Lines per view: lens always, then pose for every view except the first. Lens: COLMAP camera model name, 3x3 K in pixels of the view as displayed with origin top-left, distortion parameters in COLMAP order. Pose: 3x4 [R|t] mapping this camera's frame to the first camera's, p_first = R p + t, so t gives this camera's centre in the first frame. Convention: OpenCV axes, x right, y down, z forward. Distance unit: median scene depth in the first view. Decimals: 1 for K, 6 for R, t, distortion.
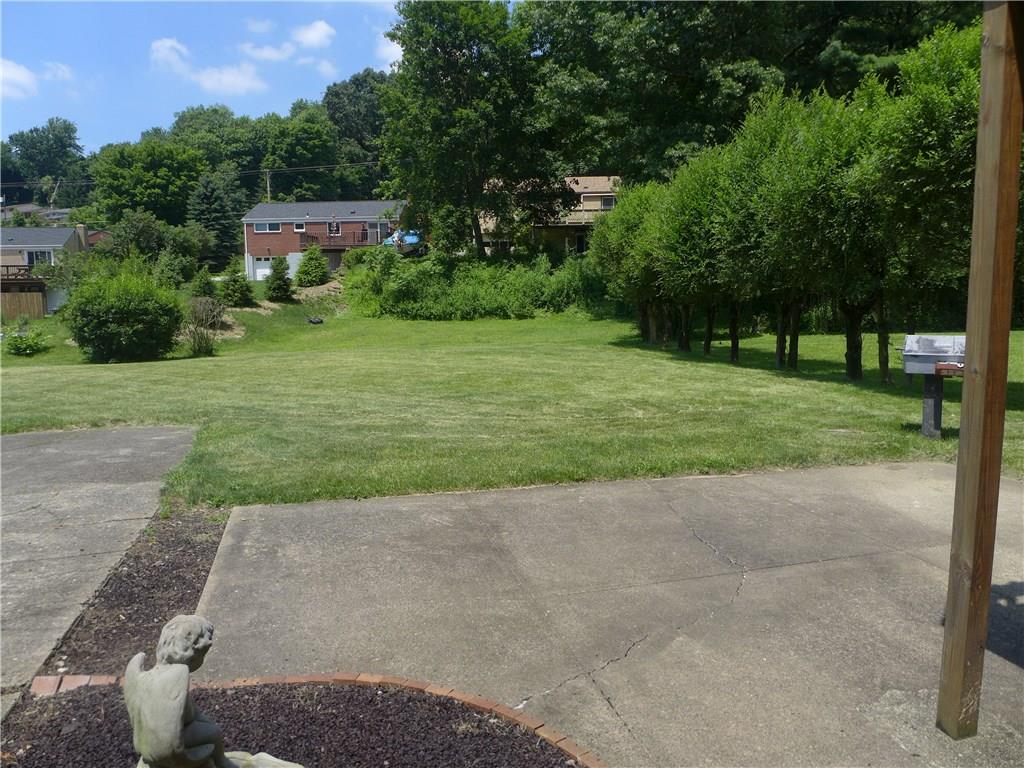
lens RADIAL K [[717.4, 0, 513.1], [0, 717.4, 380.6], [0, 0, 1]] dist [-0.052627, 0.005197]
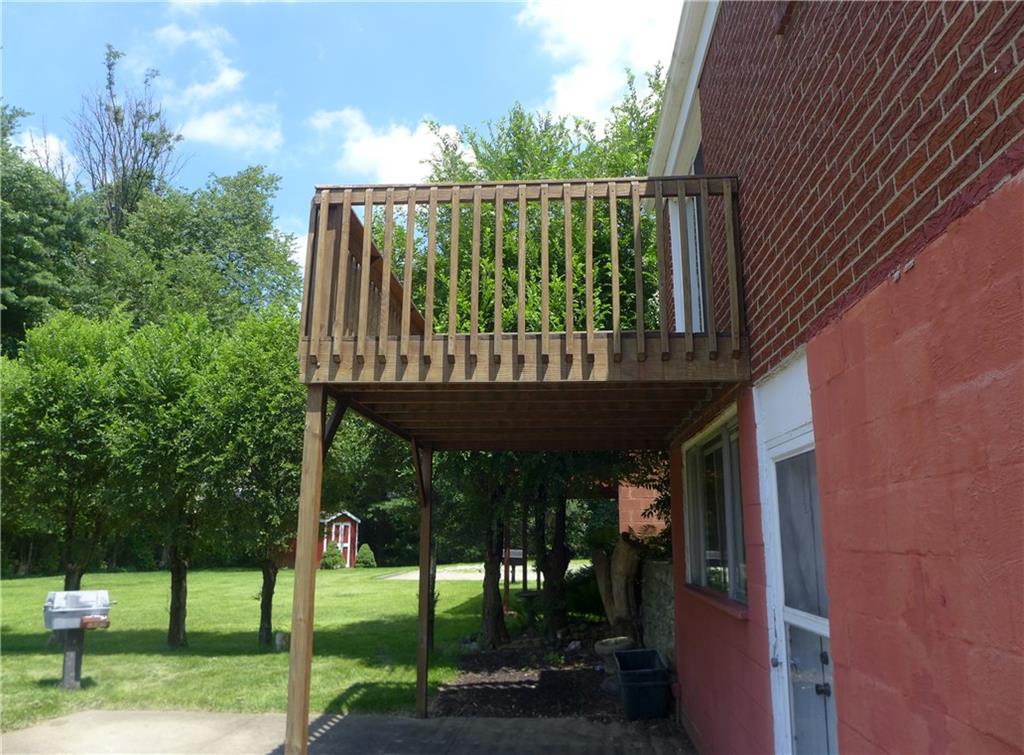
lens RADIAL K [[748.7, 0, 512.0], [0, 748.7, 377.5], [0, 0, 1]] dist [-0.062845, -0.002336]
pose [[0.323360, 0.204564, 0.923900, -0.295211], [0.113672, 0.960887, -0.252538, -0.020973], [-0.939424, 0.186683, 0.287459, -0.024404]]
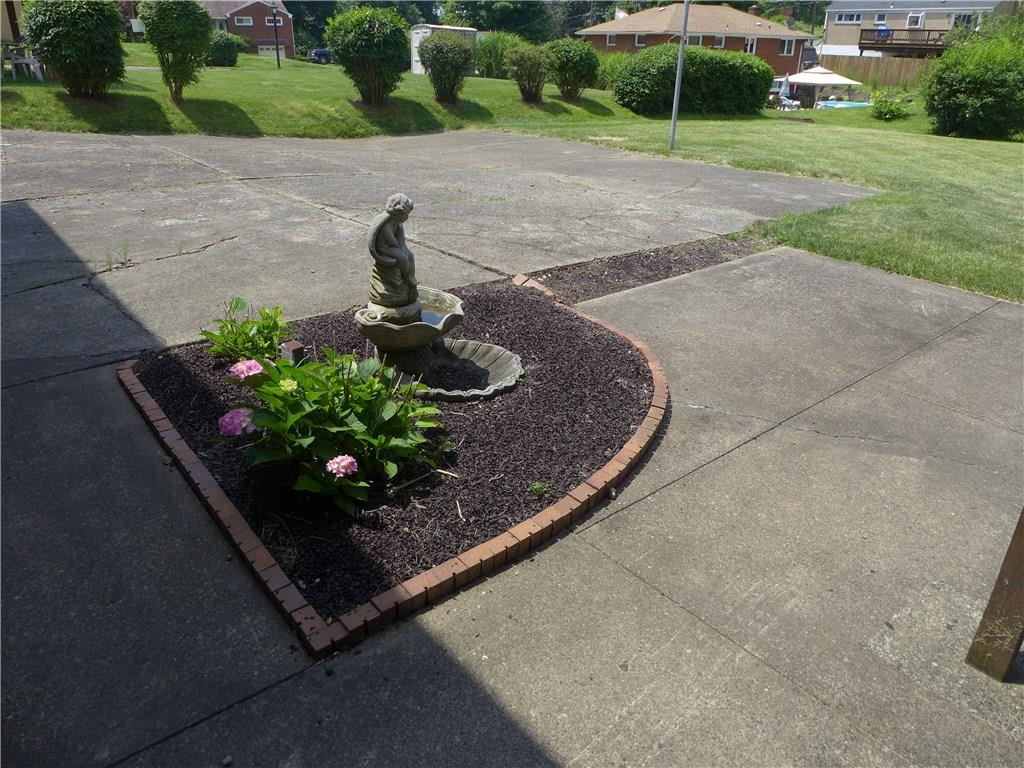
lens RADIAL K [[717.4, 0, 513.1], [0, 717.4, 380.6], [0, 0, 1]] dist [-0.052627, 0.005197]
pose [[0.411471, 0.391952, -0.822840, 0.338492], [-0.128297, 0.918727, 0.373470, 0.005630], [0.902348, -0.048104, 0.428316, 0.087955]]
